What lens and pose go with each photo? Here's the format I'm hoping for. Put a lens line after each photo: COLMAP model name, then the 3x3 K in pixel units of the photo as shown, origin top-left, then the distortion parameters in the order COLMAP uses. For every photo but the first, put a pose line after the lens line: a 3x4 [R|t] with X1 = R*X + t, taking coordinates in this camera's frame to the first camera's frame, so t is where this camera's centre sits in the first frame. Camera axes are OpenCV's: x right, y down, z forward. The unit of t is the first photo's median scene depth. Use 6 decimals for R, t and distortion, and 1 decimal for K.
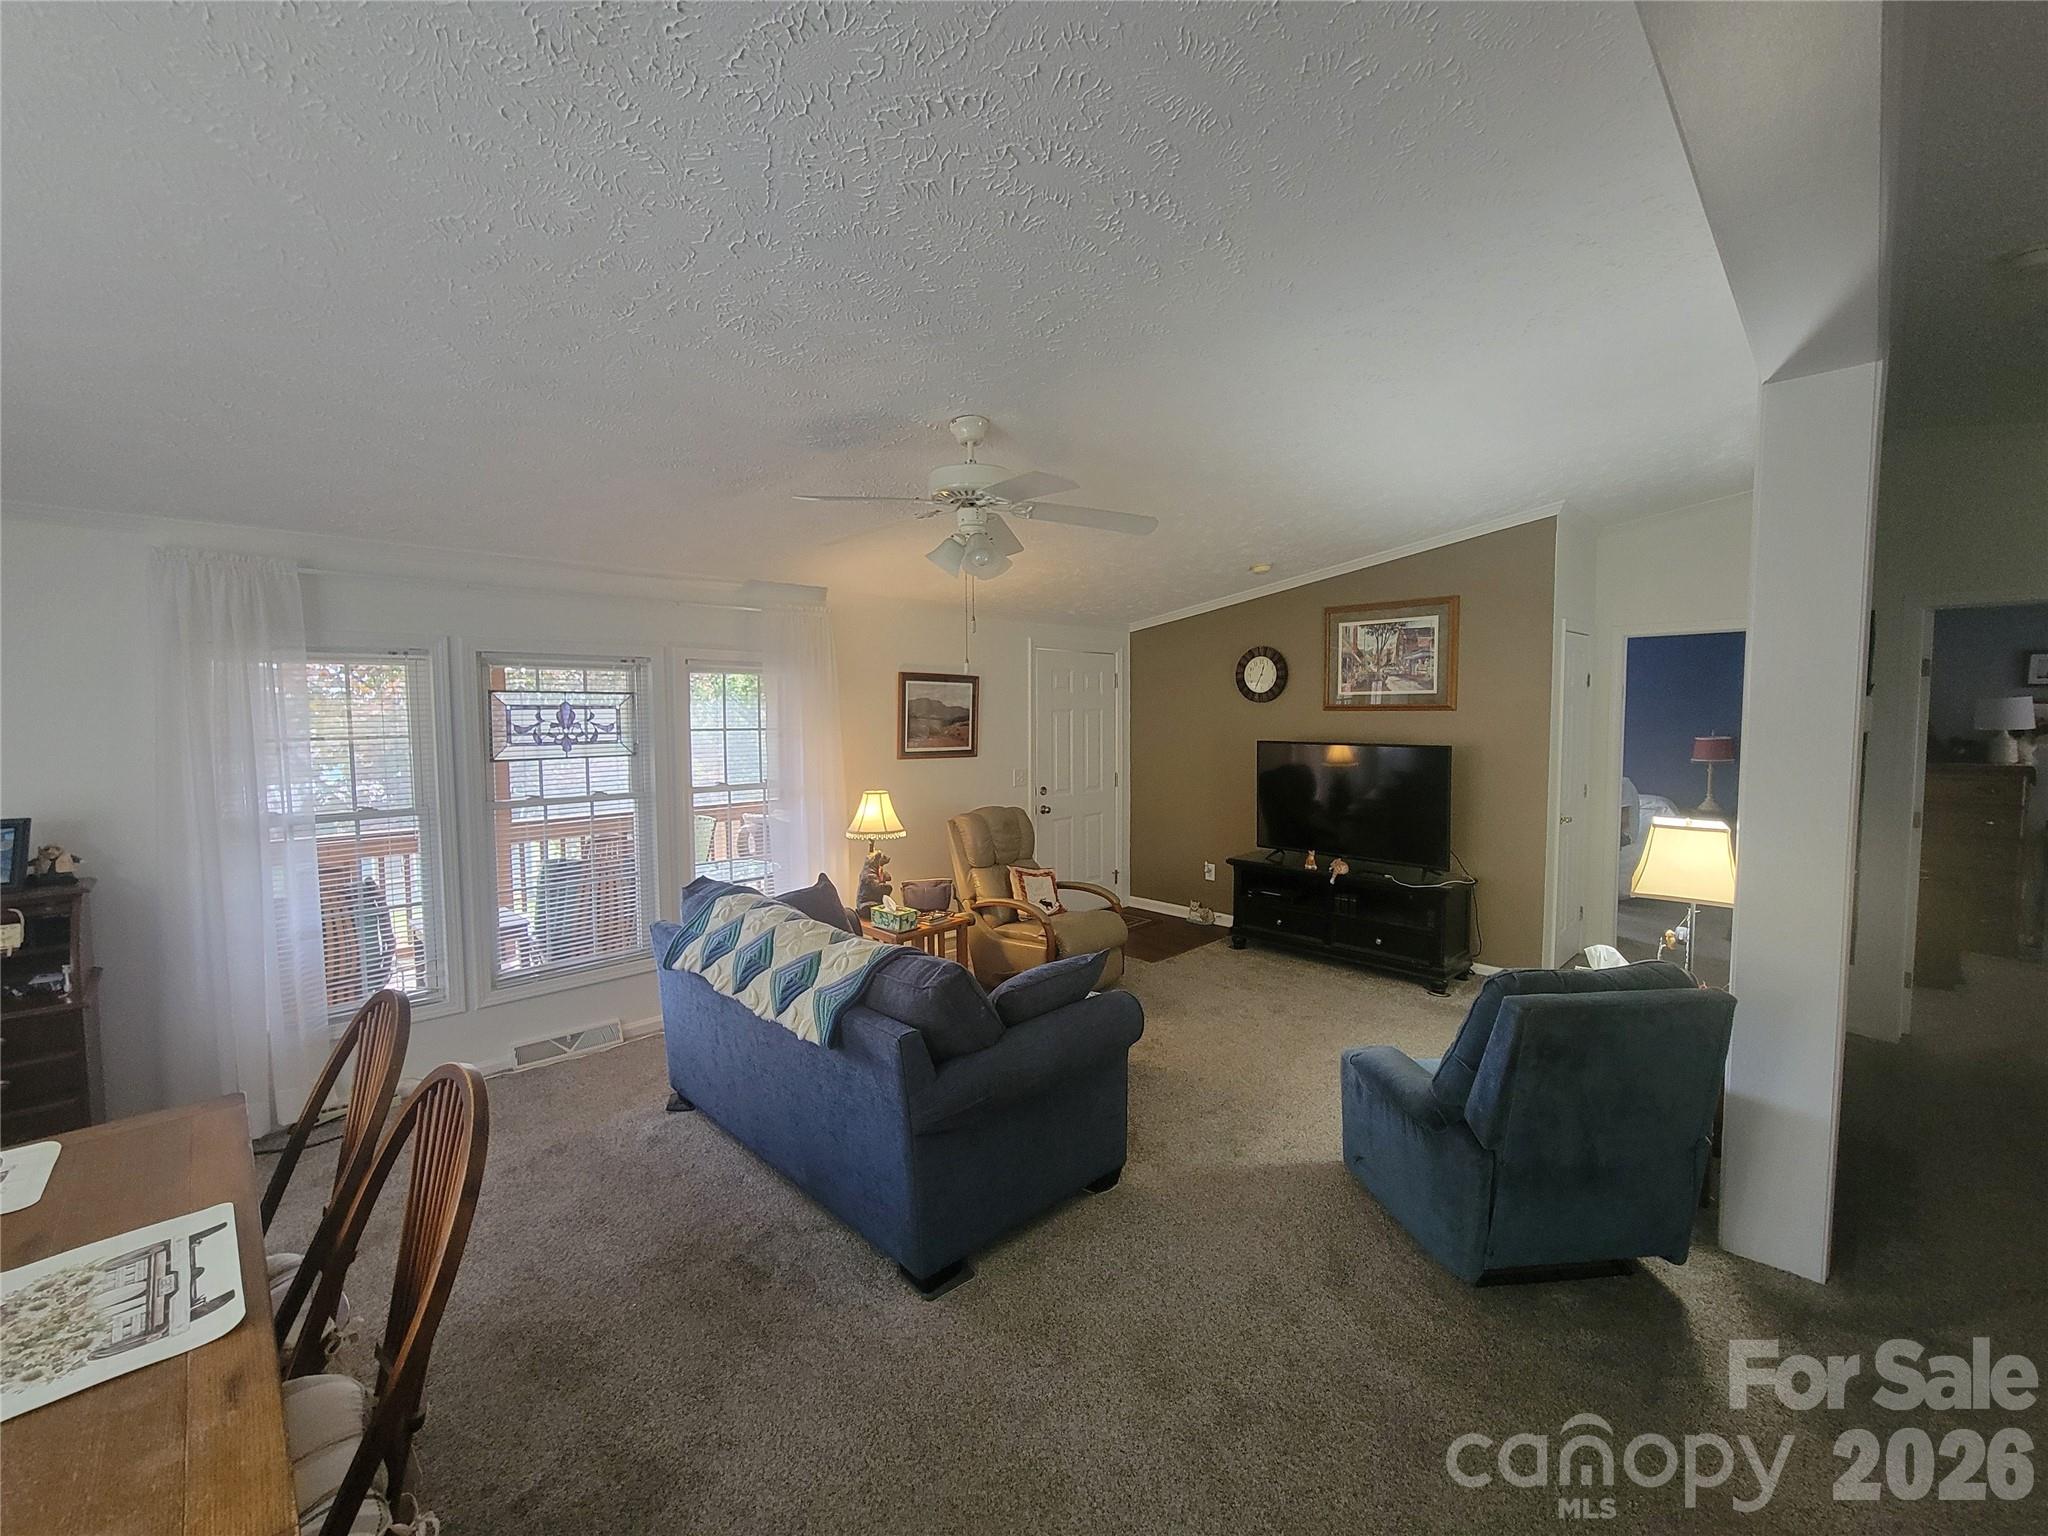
lens RADIAL K [[830.4, 0, 1024.0], [0, 830.4, 768.0], [0, 0, 1]] dist [0.000433, -0.000119]
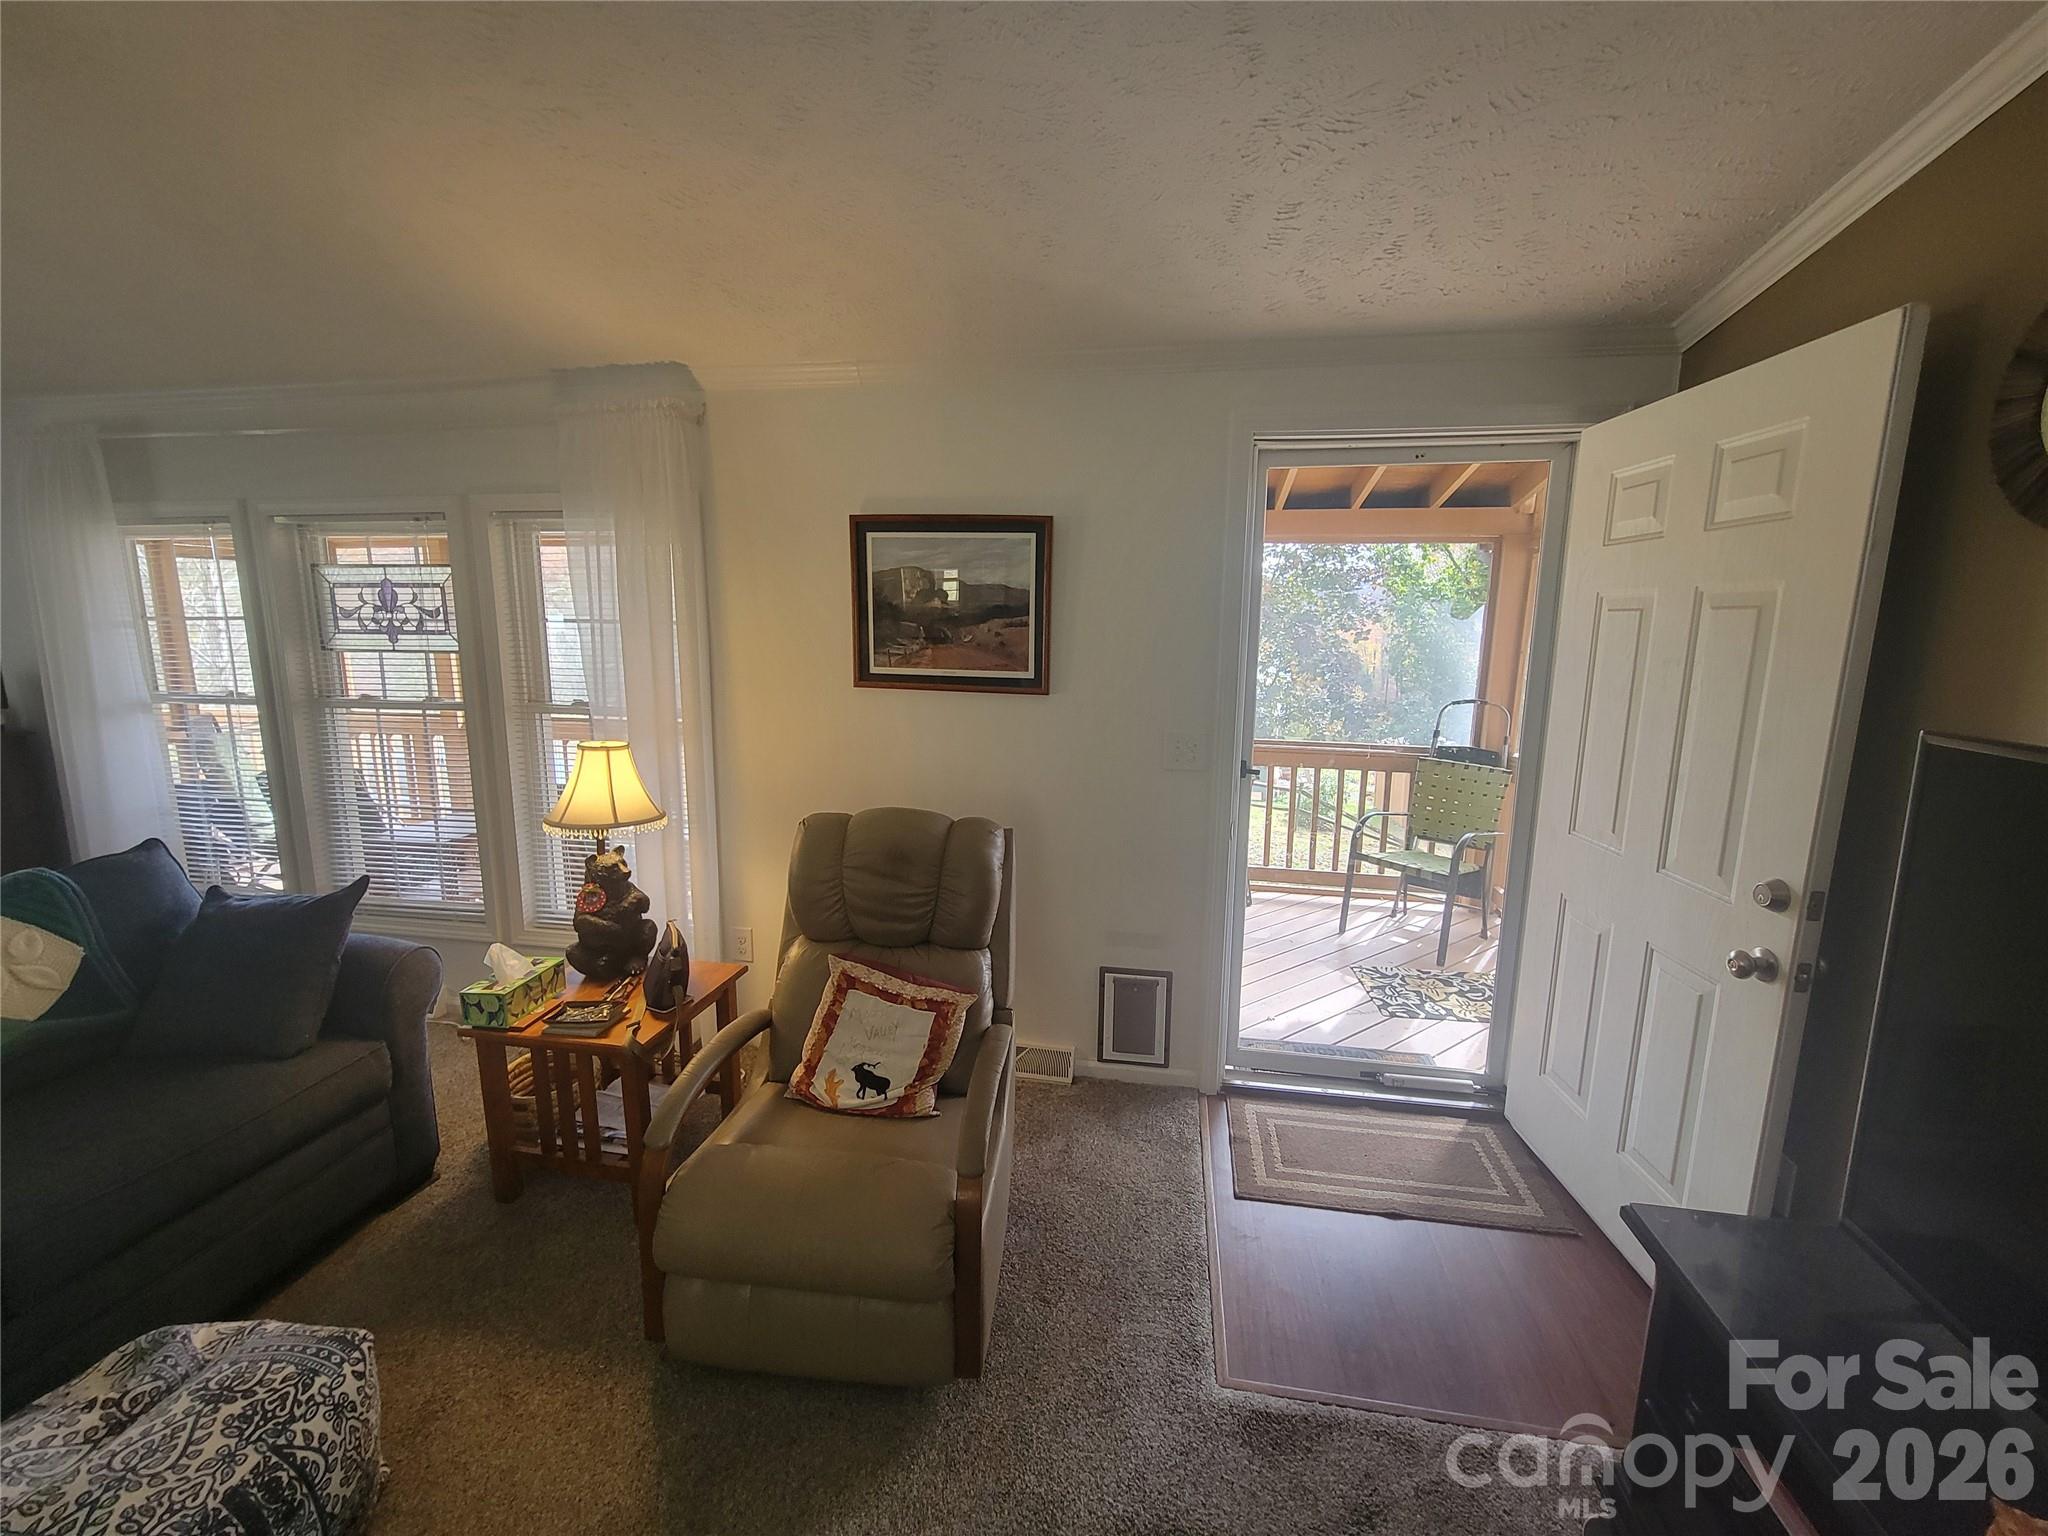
lens RADIAL K [[835.6, 0, 1022.4], [0, 835.6, 761.8], [0, 0, 1]] dist [0.000291, 0.000038]
pose [[0.582294, 0.148796, -0.799246, 0.454033], [-0.067173, 0.988552, 0.135099, -0.055901], [0.810199, -0.024980, 0.585623, 1.030101]]
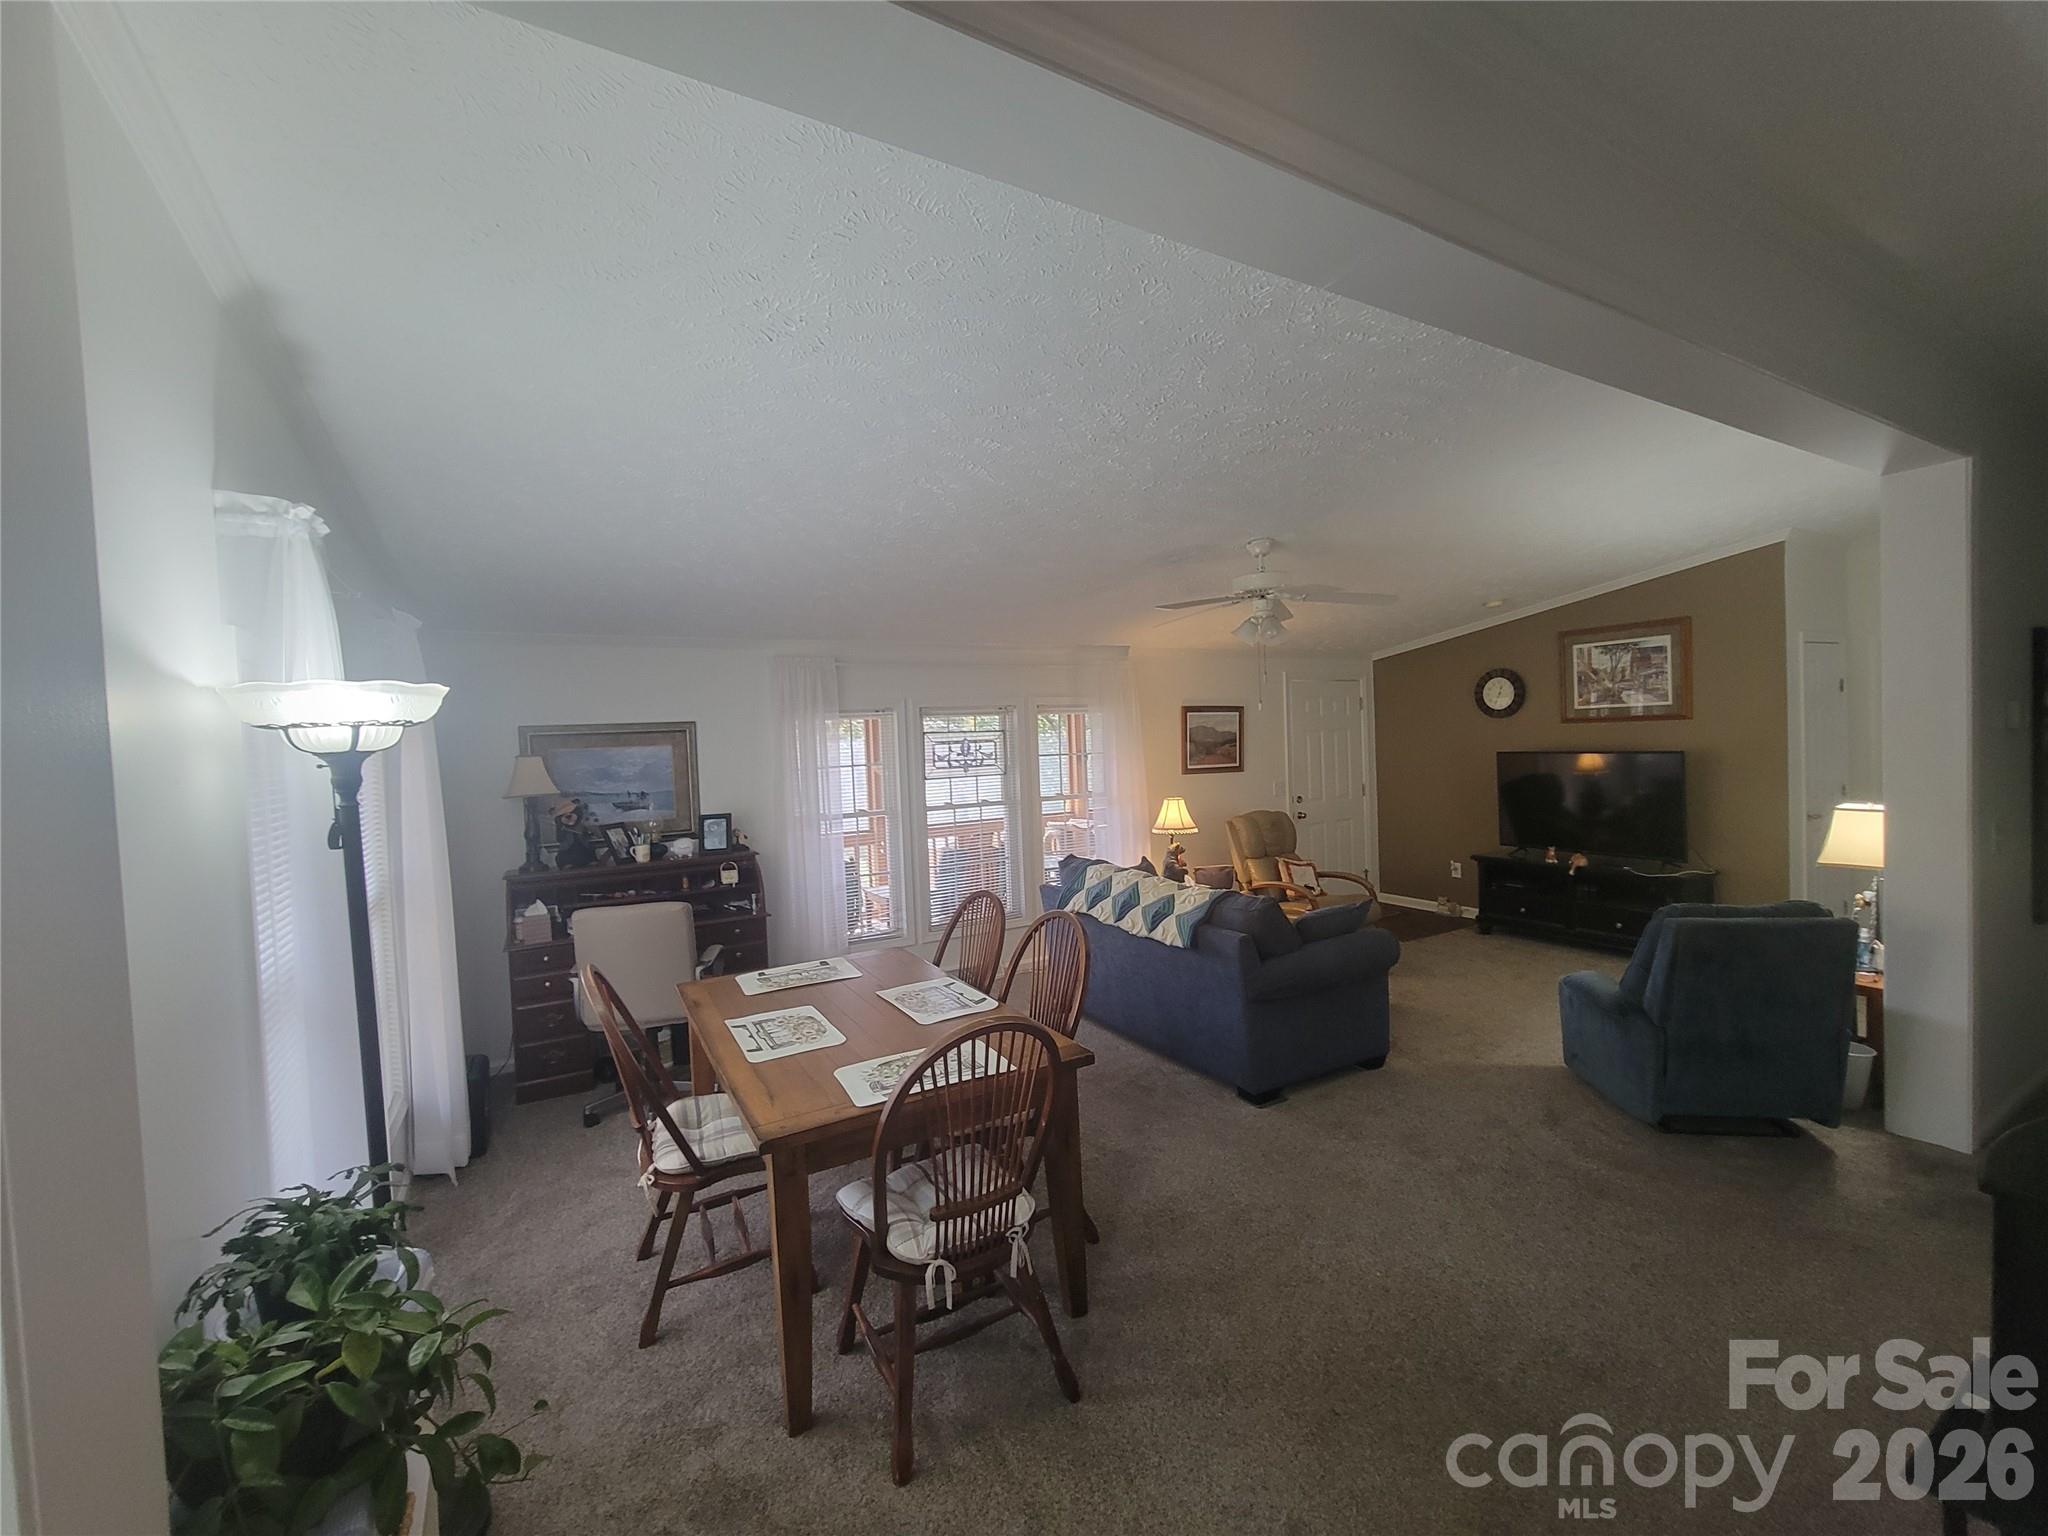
lens RADIAL K [[839.1, 0, 1028.4], [0, 839.1, 765.3], [0, 0, 1]] dist [0.000340, -0.000408]
pose [[0.966782, -0.024932, -0.254382, -0.069839], [0.017004, 0.999300, -0.033319, 0.018951], [0.255035, 0.027887, 0.966530, -0.402345]]
